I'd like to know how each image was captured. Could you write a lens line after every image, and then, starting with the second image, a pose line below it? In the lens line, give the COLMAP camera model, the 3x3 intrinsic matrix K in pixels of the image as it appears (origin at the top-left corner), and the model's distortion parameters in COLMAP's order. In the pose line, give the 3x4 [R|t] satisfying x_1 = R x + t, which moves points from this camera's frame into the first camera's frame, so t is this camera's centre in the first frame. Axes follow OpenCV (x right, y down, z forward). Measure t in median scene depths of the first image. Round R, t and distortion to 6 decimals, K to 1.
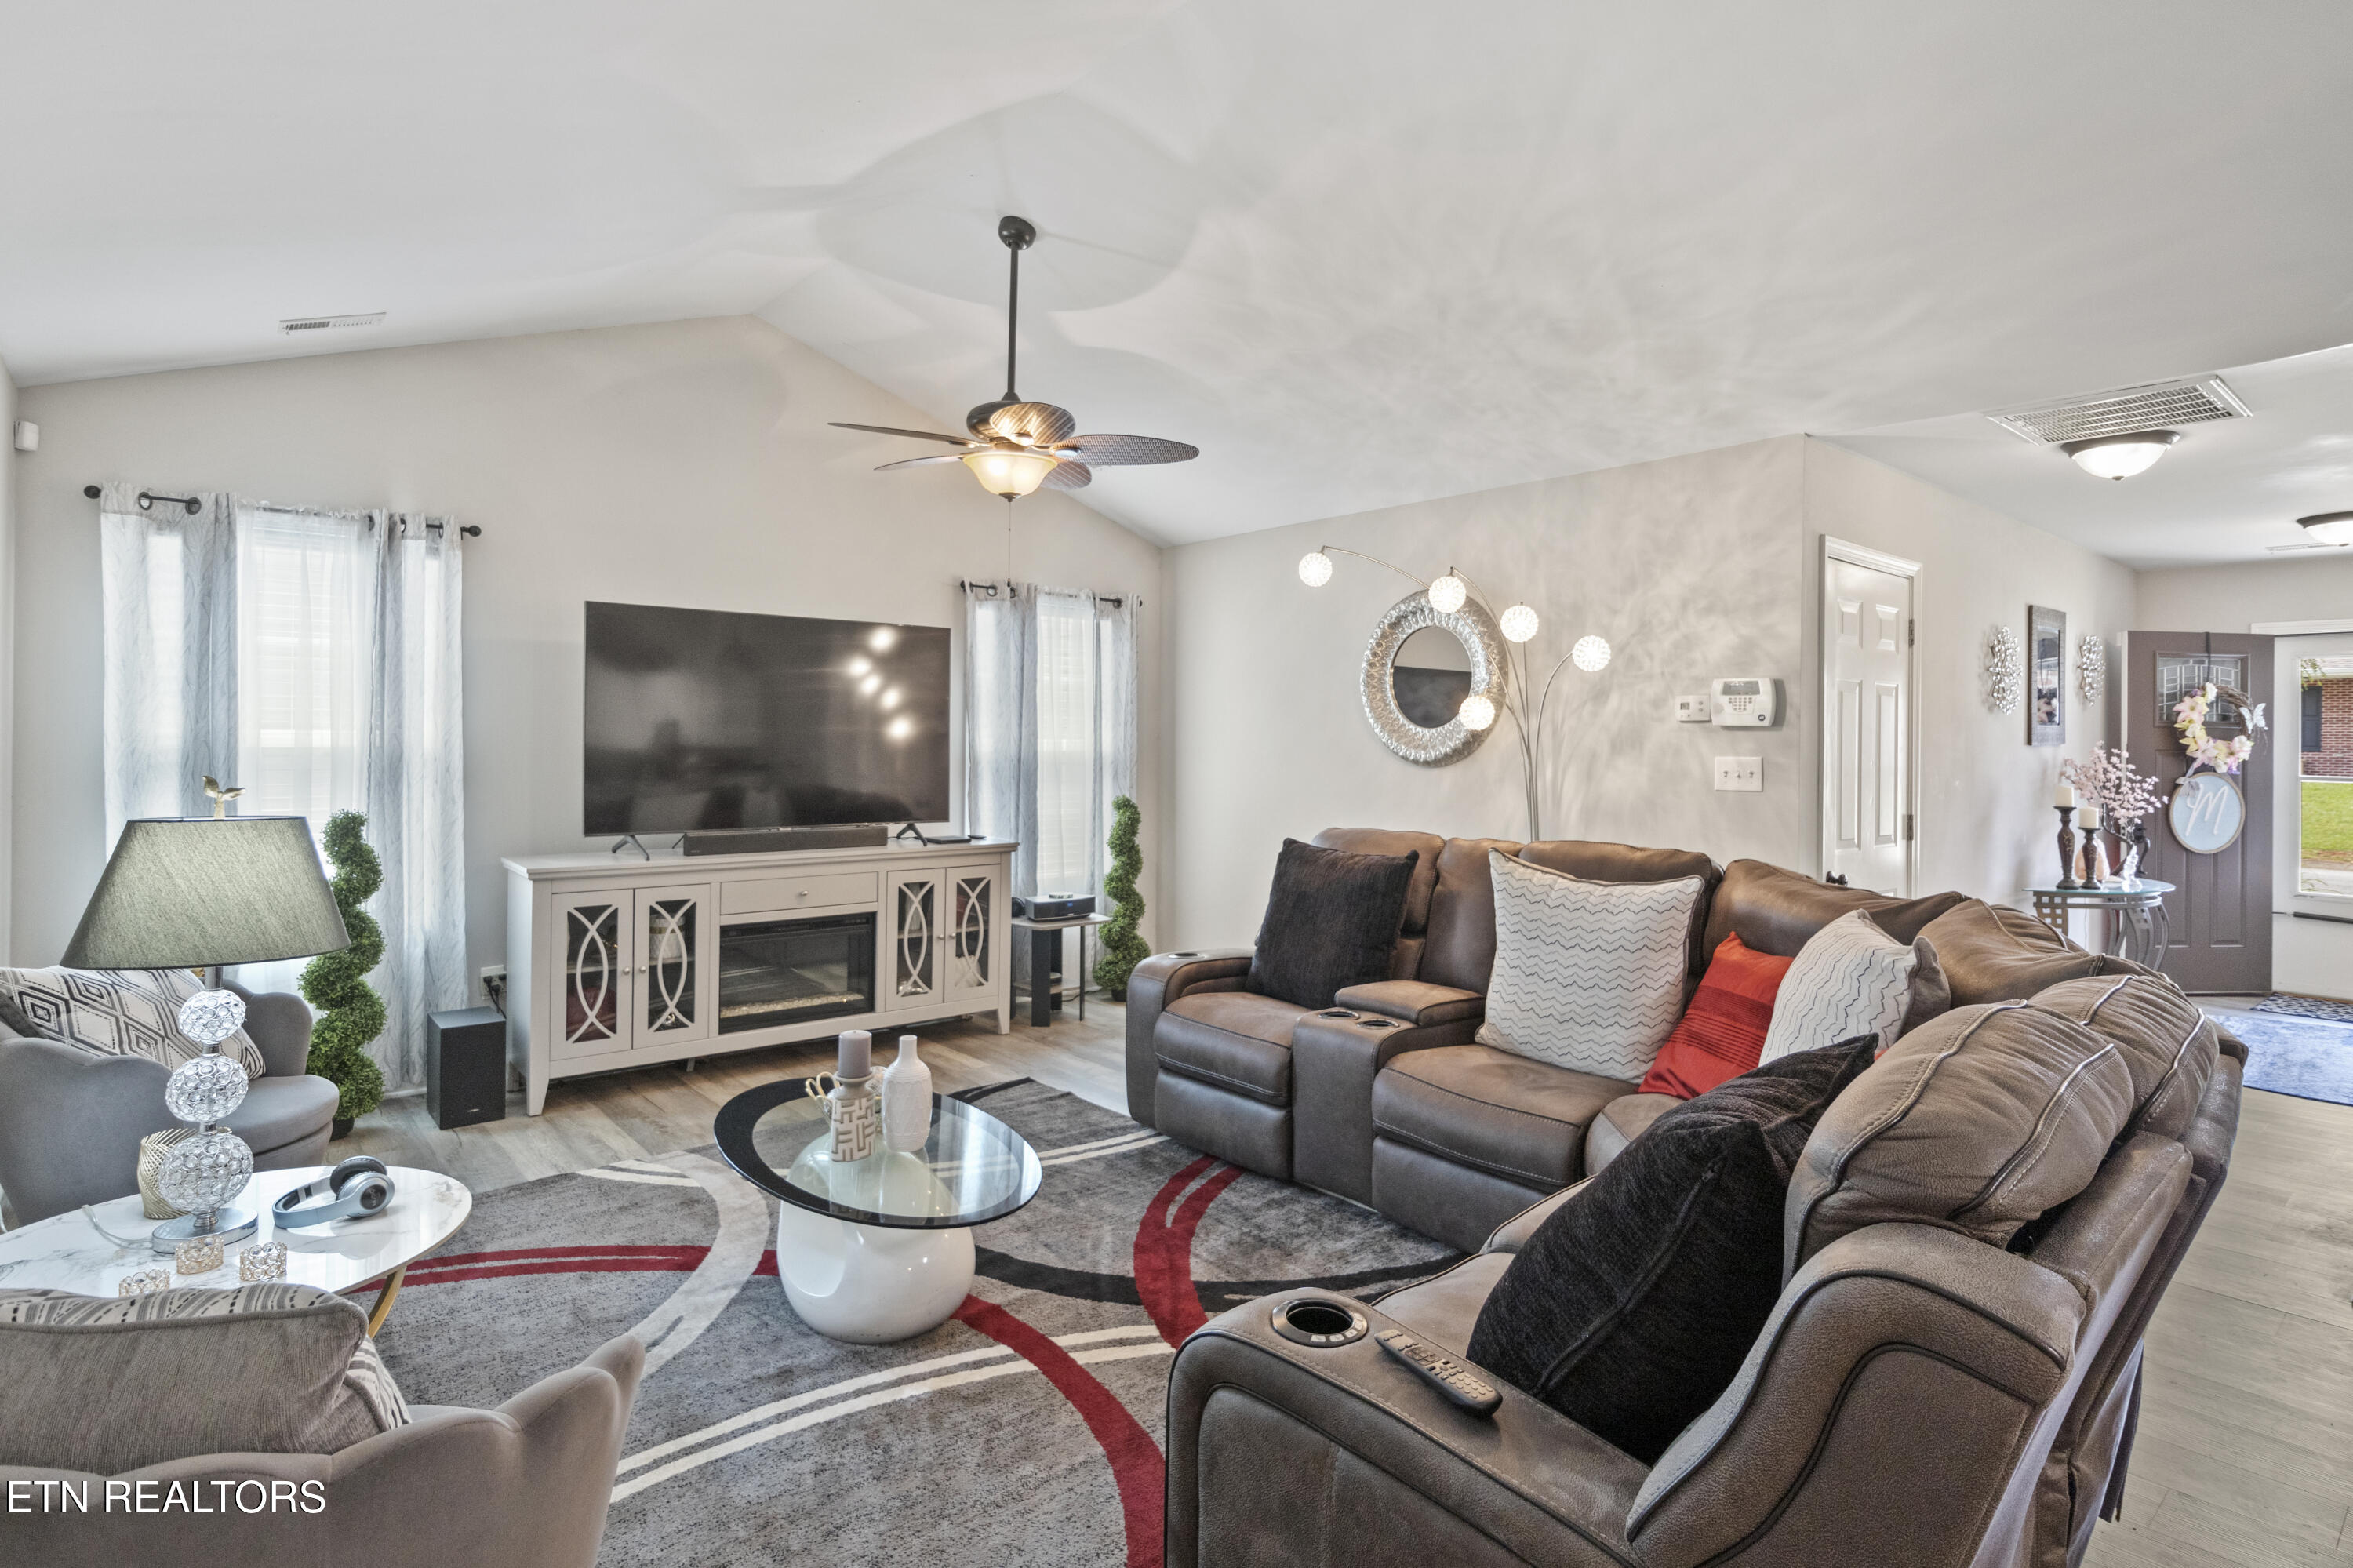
lens RADIAL K [[1191.0, 0, 1185.0], [0, 1191.0, 732.9], [0, 0, 1]] dist [0.001280, 0.000353]
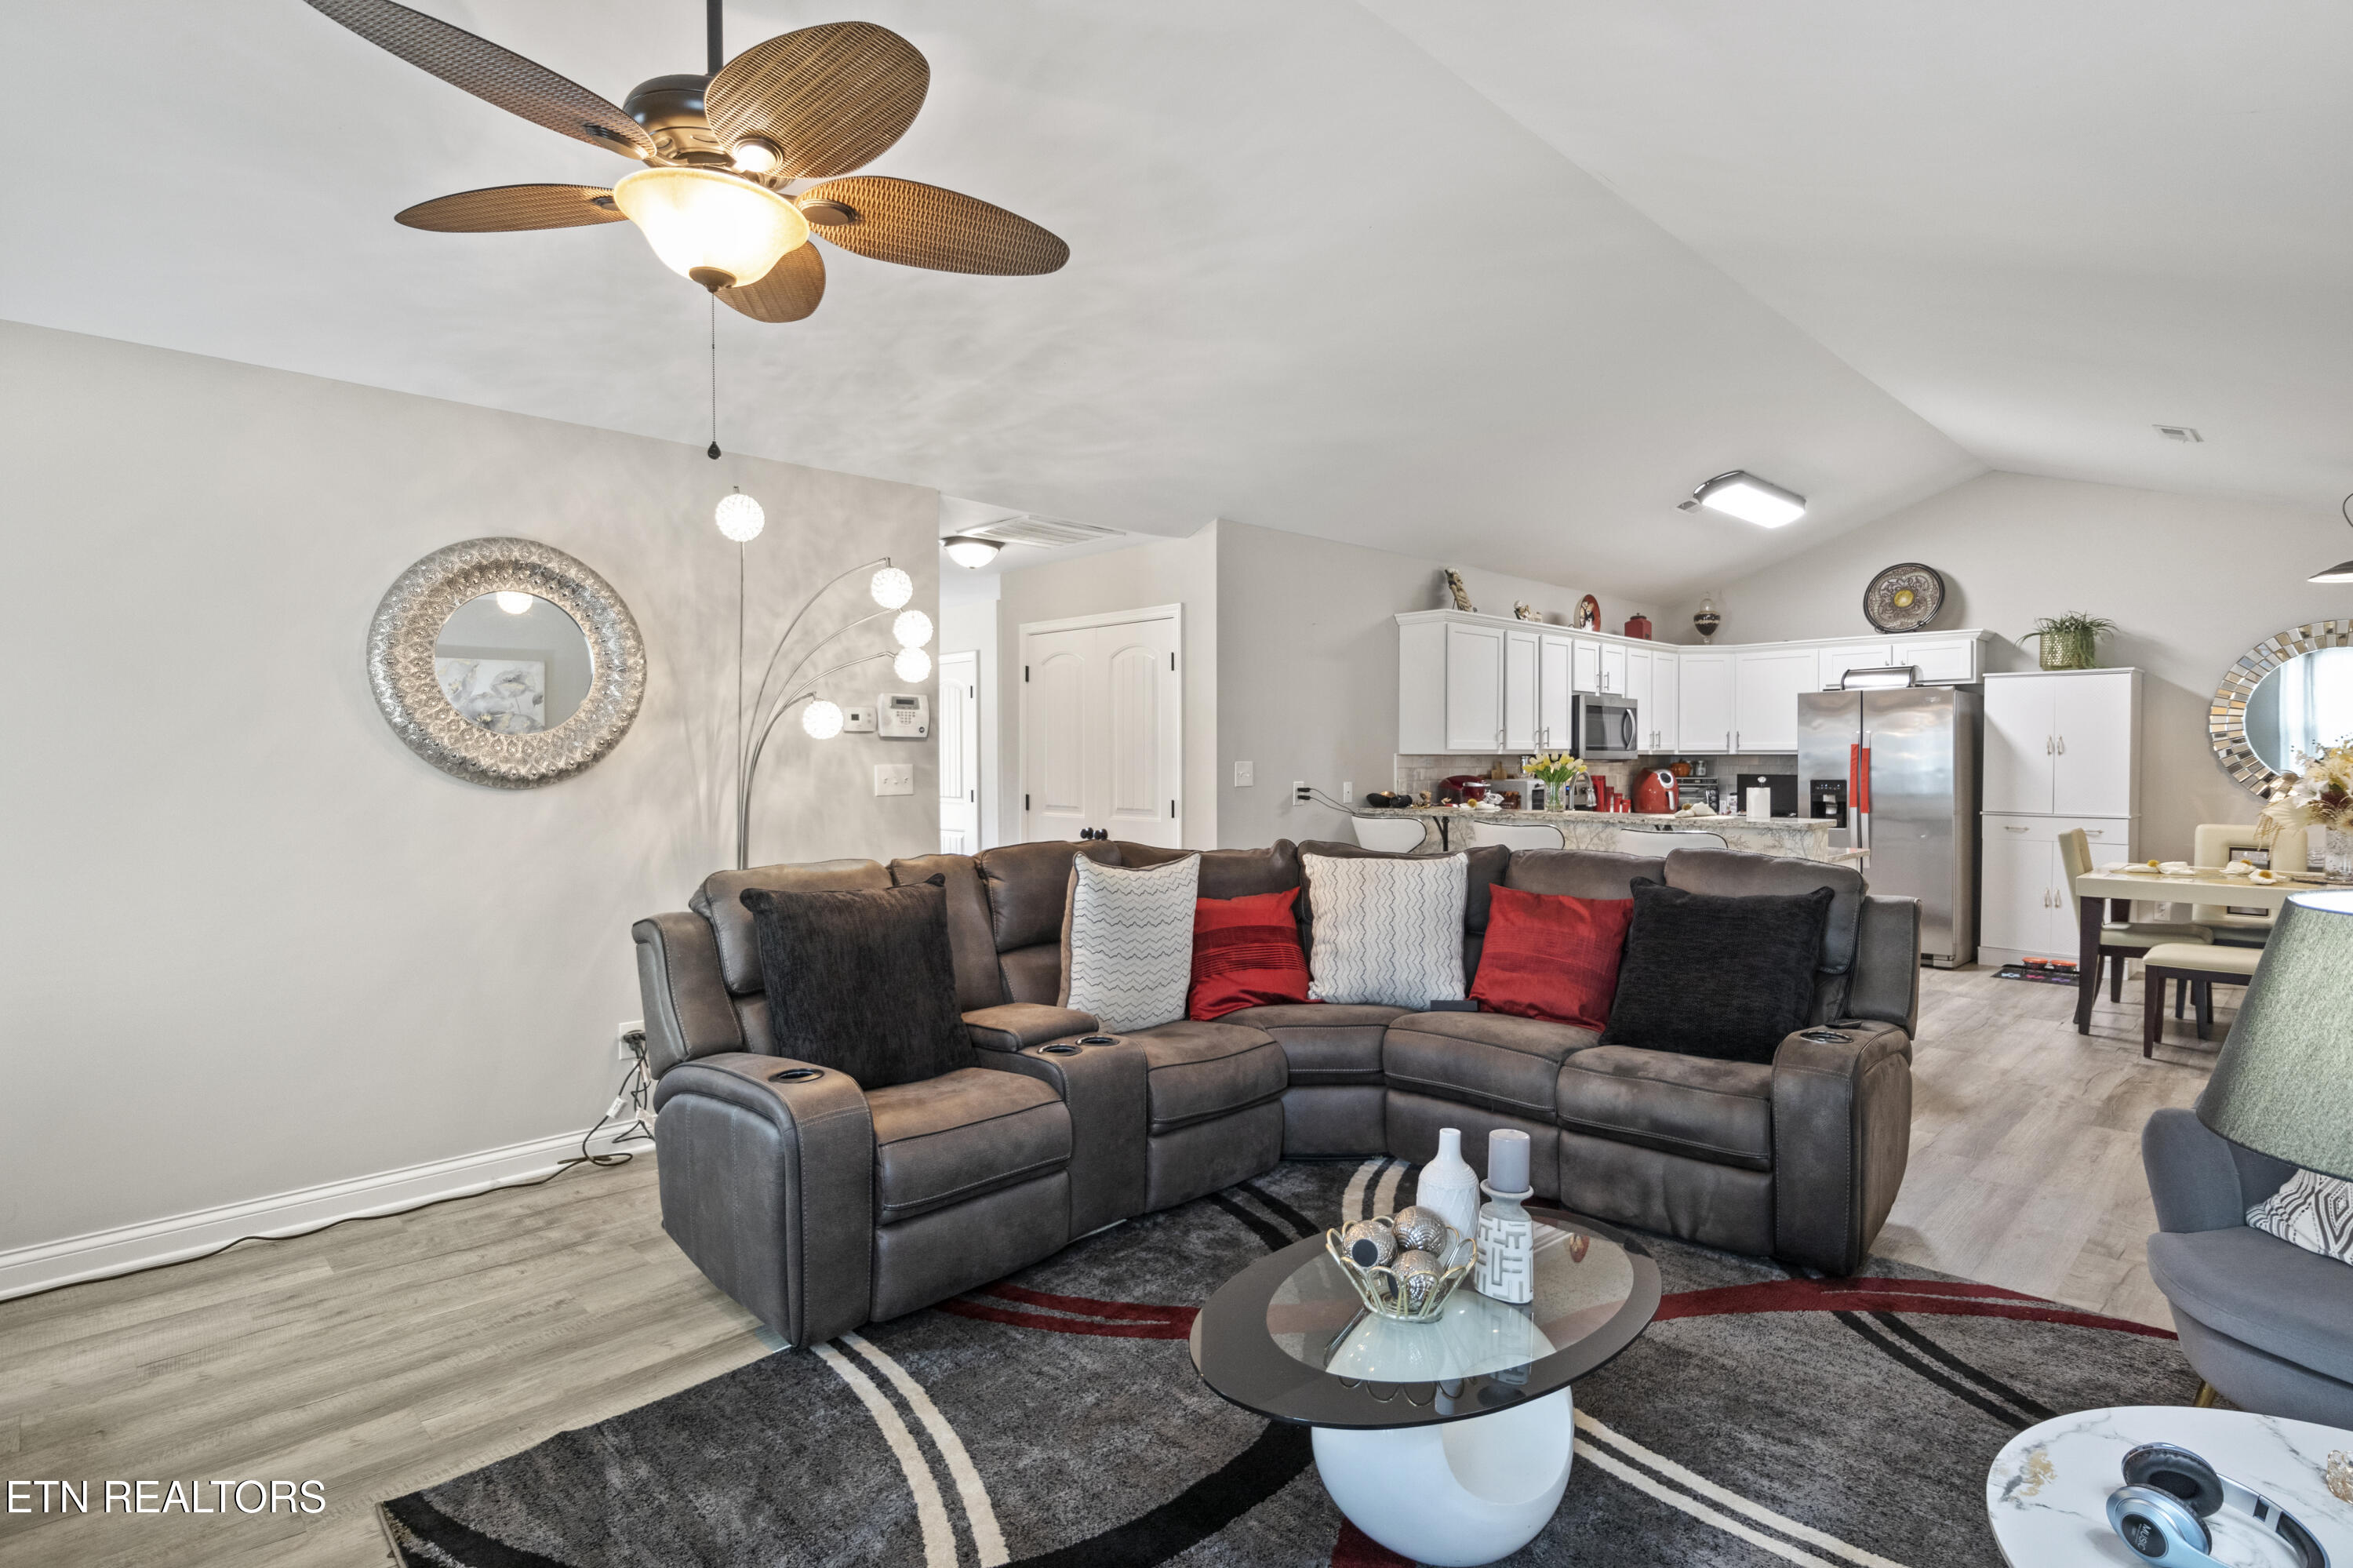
lens RADIAL K [[1217.4, 0, 1179.5], [0, 1217.4, 756.4], [0, 0, 1]] dist [-0.000527, -0.002455]
pose [[-0.065583, -0.013494, 0.997756, -0.631732], [-0.008452, 0.999880, 0.012967, -0.004245], [-0.997811, -0.007582, -0.065689, 0.749905]]
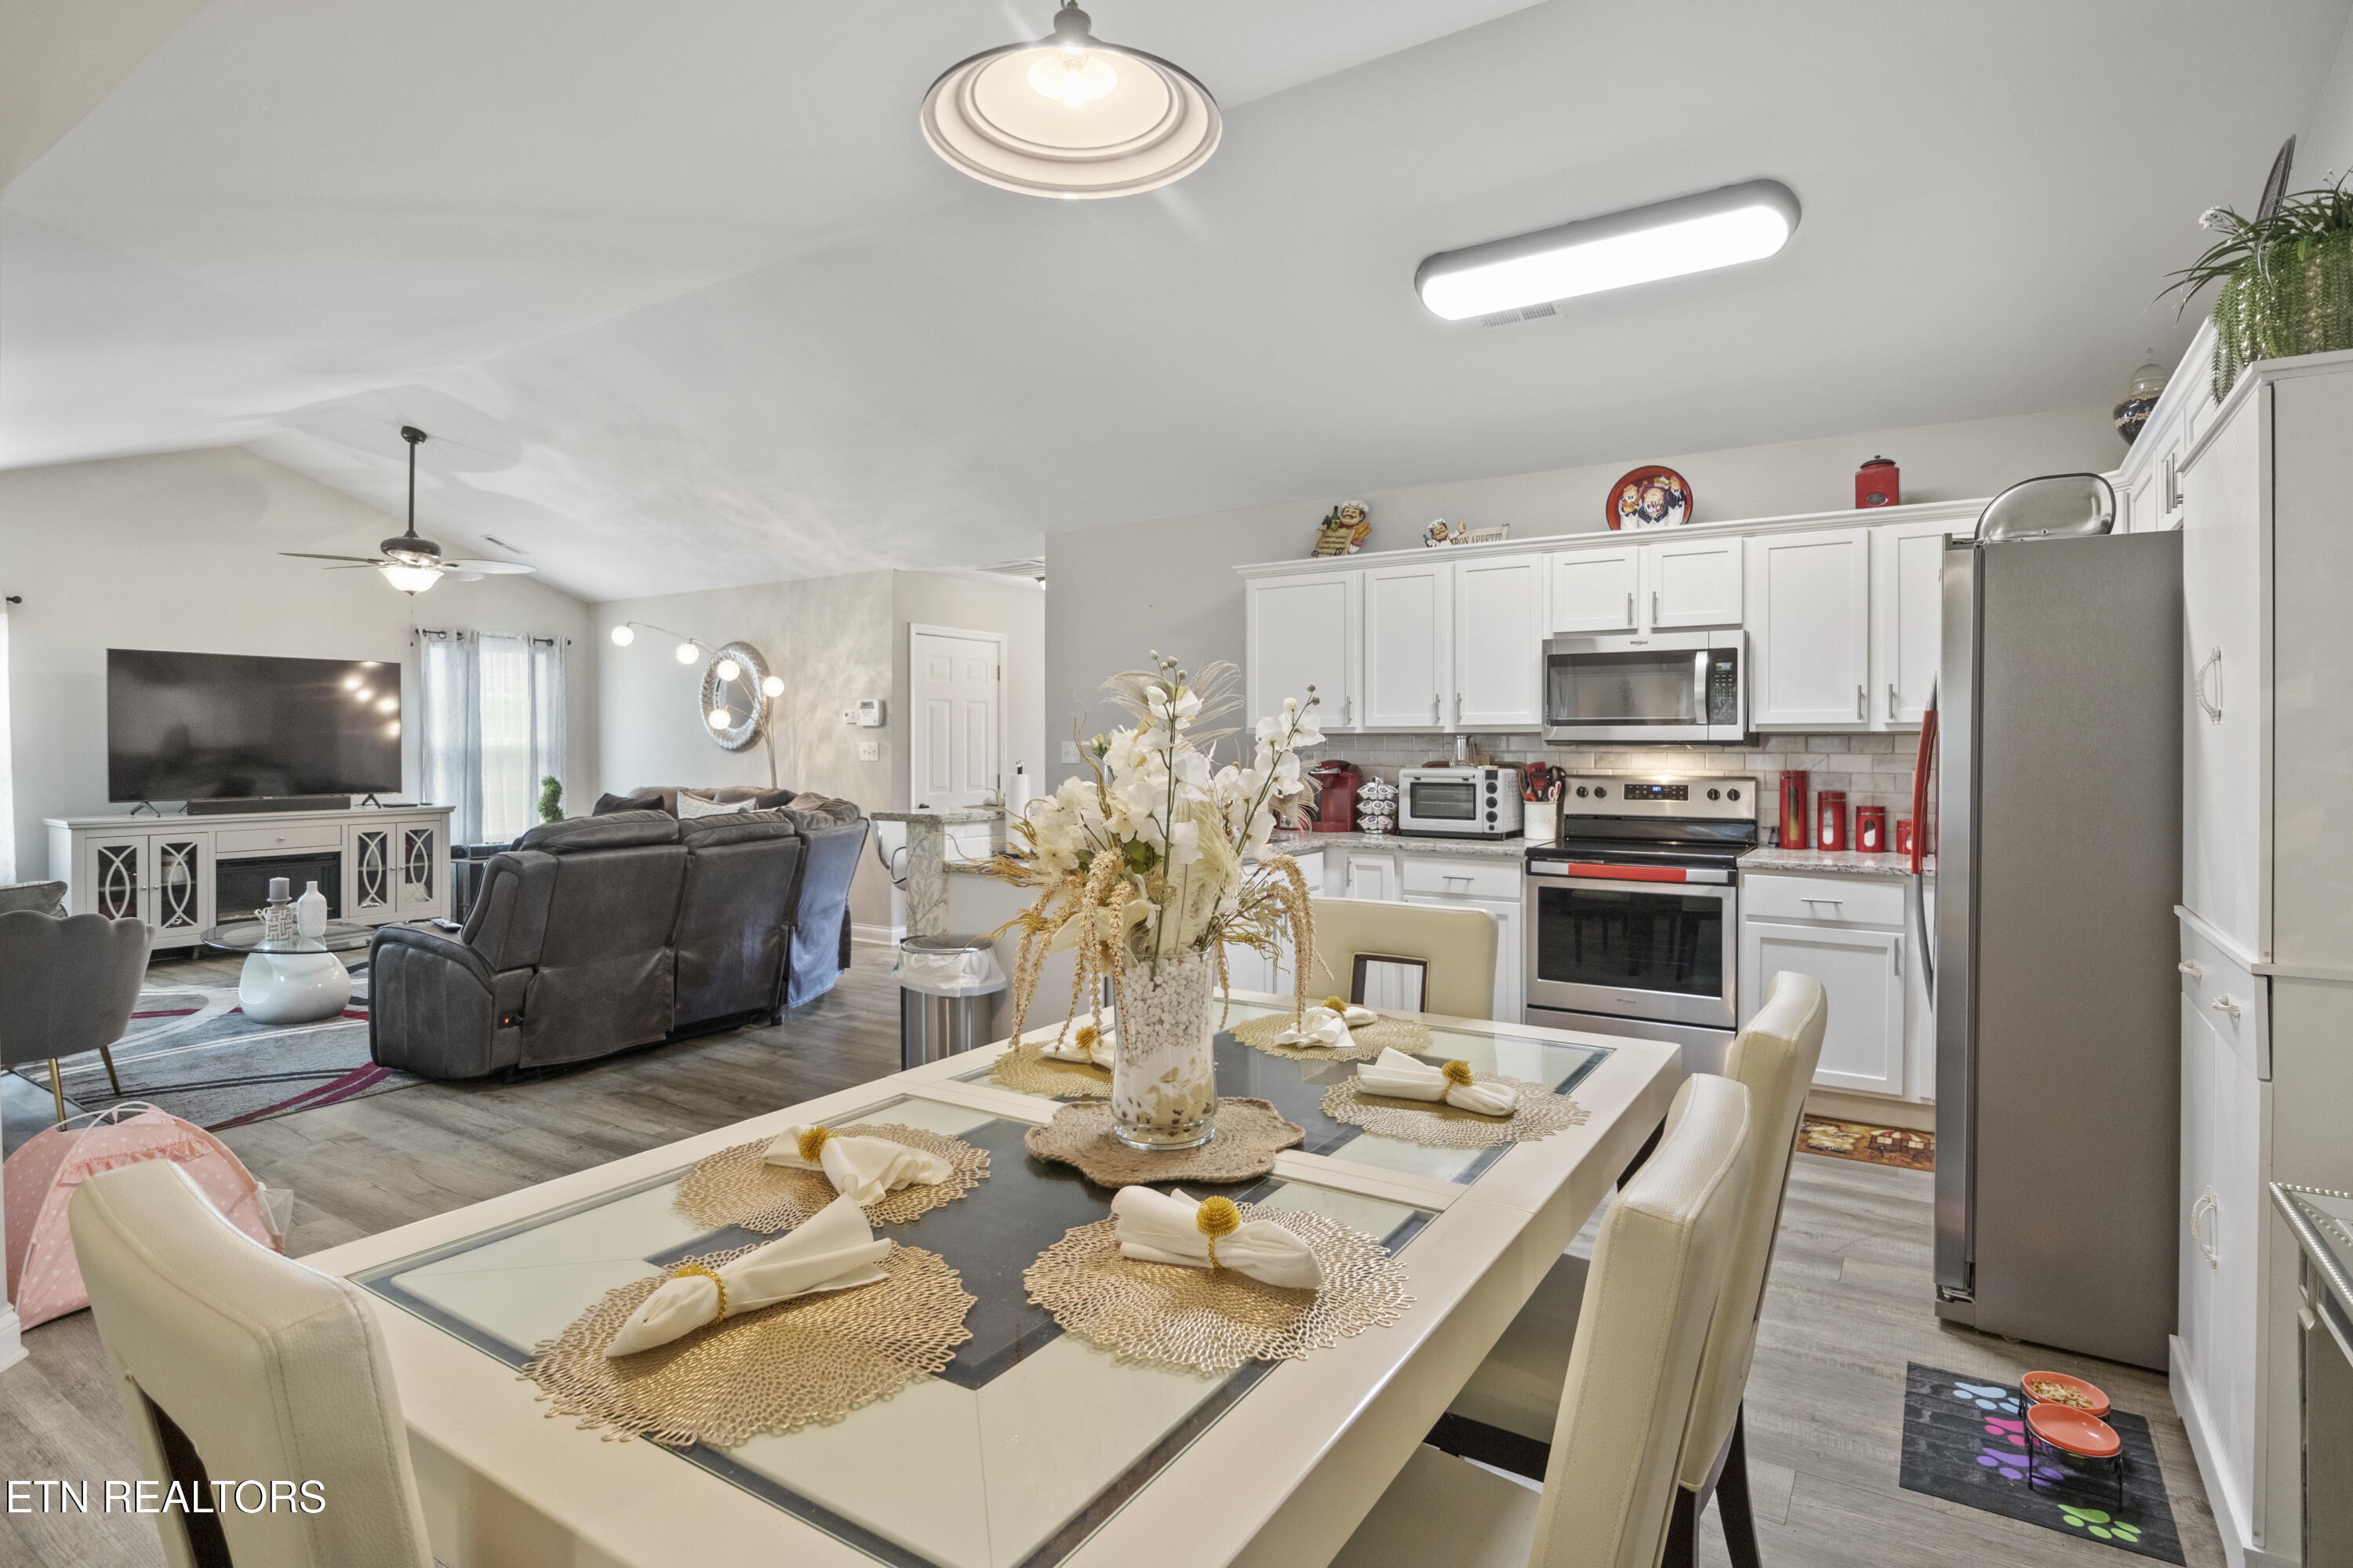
lens RADIAL K [[1191.4, 0, 1185.6], [0, 1191.4, 745.3], [0, 0, 1]] dist [-0.004073, -0.002281]
pose [[0.960879, -0.010828, 0.276755, 0.394517], [0.007828, 0.999898, 0.011943, 0.005600], [-0.276856, -0.009309, 0.960866, -0.826805]]
